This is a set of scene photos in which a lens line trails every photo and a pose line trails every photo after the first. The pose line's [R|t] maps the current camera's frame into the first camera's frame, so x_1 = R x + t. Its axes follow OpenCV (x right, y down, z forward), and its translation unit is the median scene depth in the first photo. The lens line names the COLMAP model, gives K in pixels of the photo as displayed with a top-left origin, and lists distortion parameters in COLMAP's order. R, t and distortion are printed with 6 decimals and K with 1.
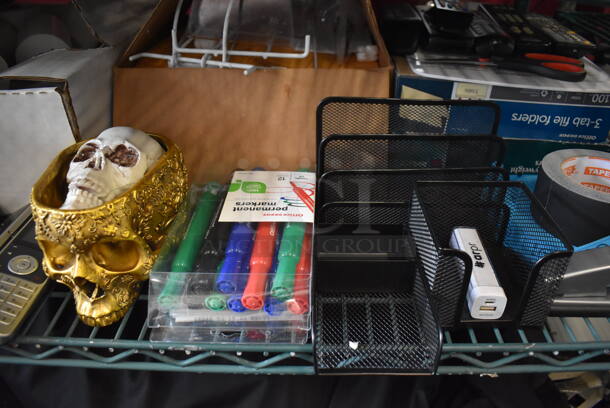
lens RADIAL K [[467.9, 0, 308.1], [0, 467.9, 202.8], [0, 0, 1]] dist [-0.104909, 0.014118]
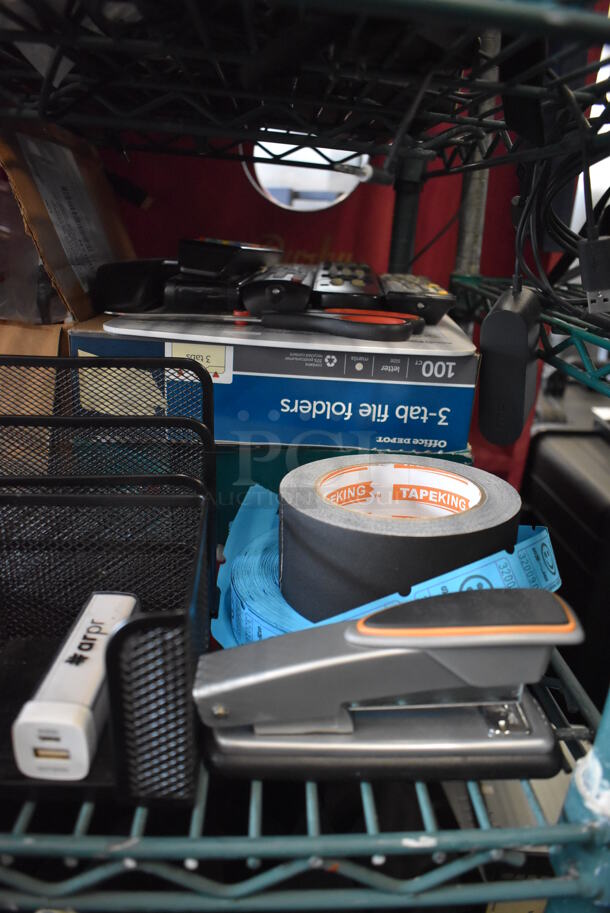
lens RADIAL K [[700.2, 0, 308.4], [0, 700.2, 459.5], [0, 0, 1]] dist [-0.104909, 0.014118]
pose [[0.996990, 0.012363, 0.076534, 0.417407], [0.006258, 0.971149, -0.238393, 0.078588], [-0.077273, 0.238155, 0.968148, 0.191979]]
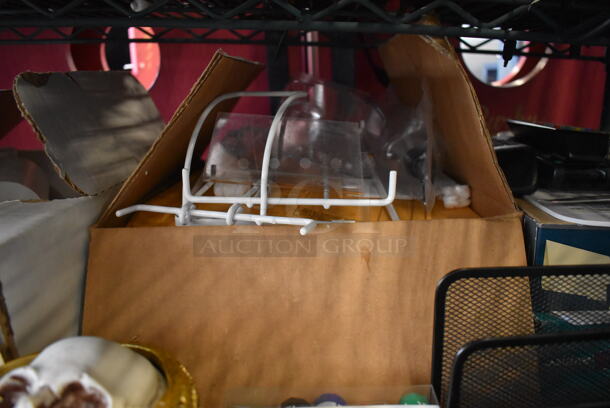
lens RADIAL K [[467.9, 0, 308.1], [0, 467.9, 202.8], [0, 0, 1]] dist [-0.104909, 0.014118]
pose [[0.999203, -0.039119, -0.007910, -0.113975], [0.034687, 0.949225, -0.312680, -0.117914], [0.019740, 0.312157, 0.949825, 0.383178]]
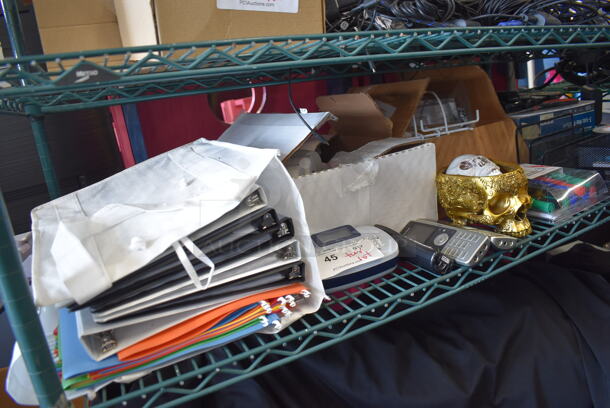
lens RADIAL K [[467.9, 0, 308.1], [0, 467.9, 202.8], [0, 0, 1]] dist [-0.104909, 0.014118]
pose [[0.885950, -0.268302, 0.378293, -1.453616], [0.386078, 0.878616, -0.281029, 0.248635], [-0.256974, 0.395028, 0.881996, -0.373838]]
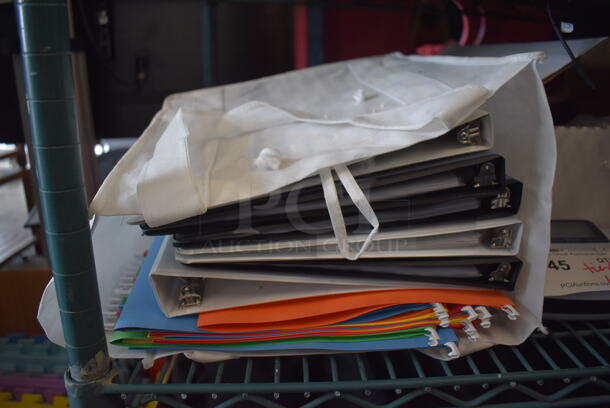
lens RADIAL K [[467.9, 0, 308.1], [0, 467.9, 202.8], [0, 0, 1]] dist [-0.104909, 0.014118]
pose [[0.998200, -0.040479, 0.044260, -1.402159], [0.051540, 0.956305, -0.287793, 0.142730], [-0.030676, 0.289556, 0.956669, 0.057916]]
